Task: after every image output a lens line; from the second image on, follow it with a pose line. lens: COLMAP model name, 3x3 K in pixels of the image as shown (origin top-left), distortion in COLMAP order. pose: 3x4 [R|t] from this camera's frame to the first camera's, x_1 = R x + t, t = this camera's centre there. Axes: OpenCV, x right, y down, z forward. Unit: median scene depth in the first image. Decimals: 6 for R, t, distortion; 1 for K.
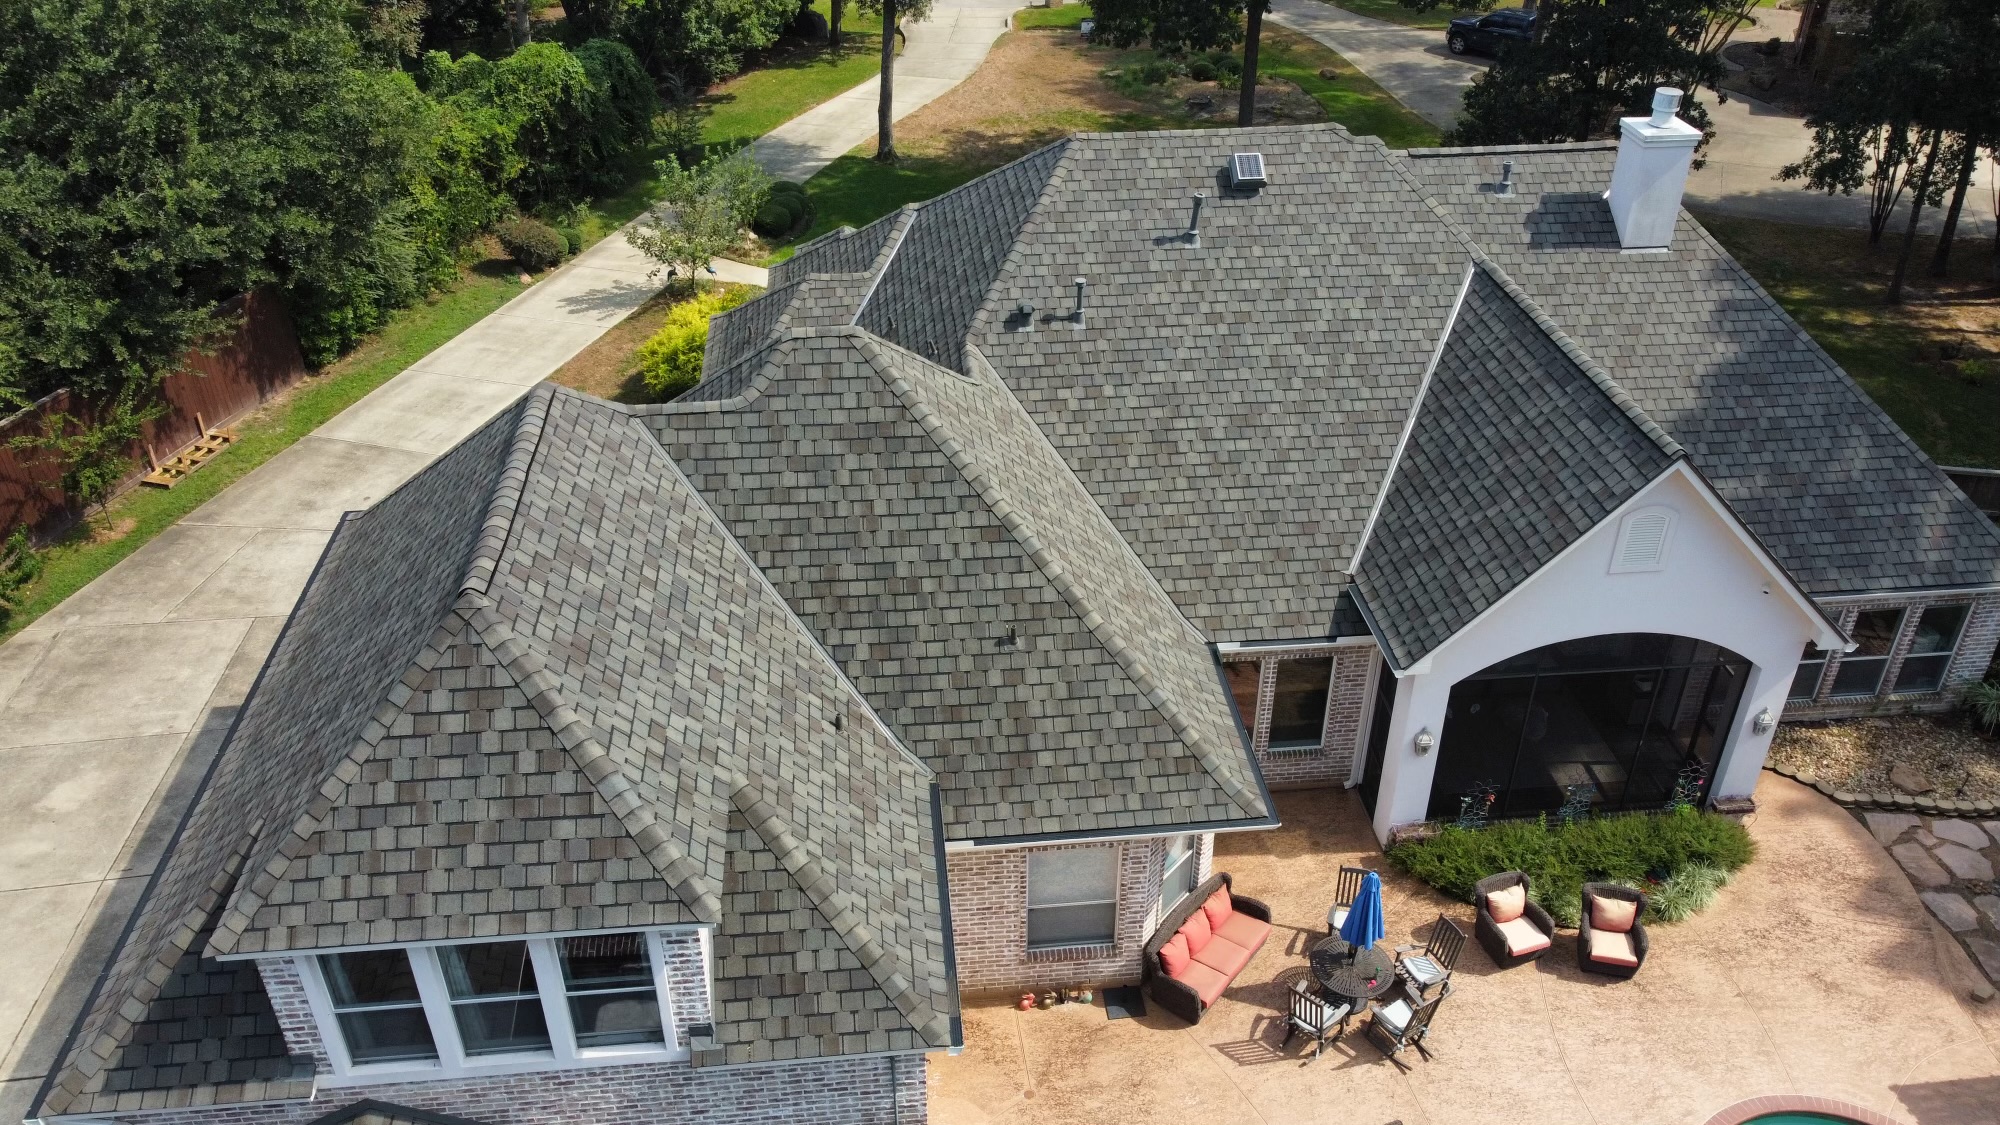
lens RADIAL K [[1514.2, 0, 1000.0], [0, 1514.2, 562.5], [0, 0, 1]] dist [0.003839, -0.009142]
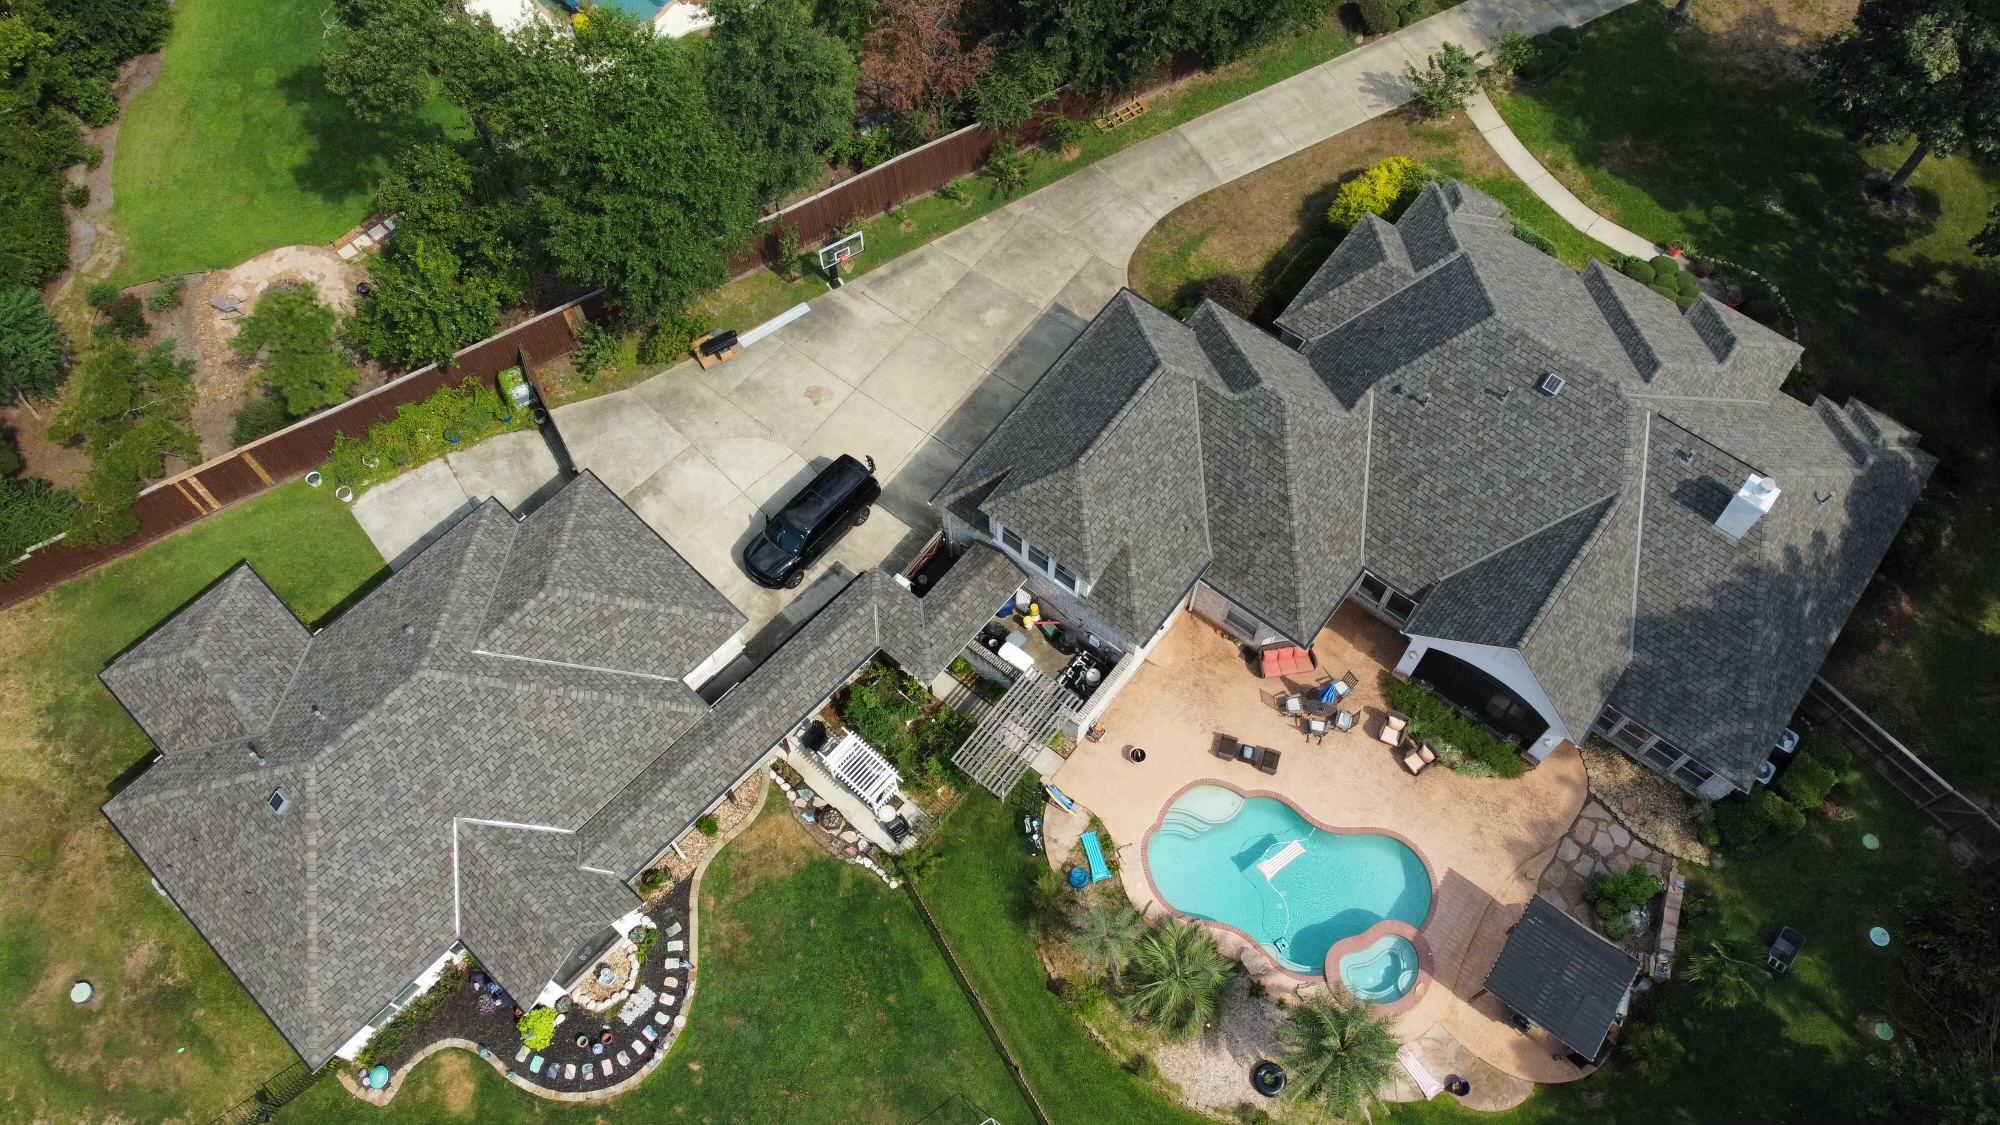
lens RADIAL K [[1514.2, 0, 1000.0], [0, 1514.2, 562.5], [0, 0, 1]] dist [0.003839, -0.009142]
pose [[0.728708, 0.613529, -0.304247, 0.401352], [-0.368954, 0.726006, 0.580335, -1.016670], [0.576937, -0.310642, 0.755410, -1.007286]]
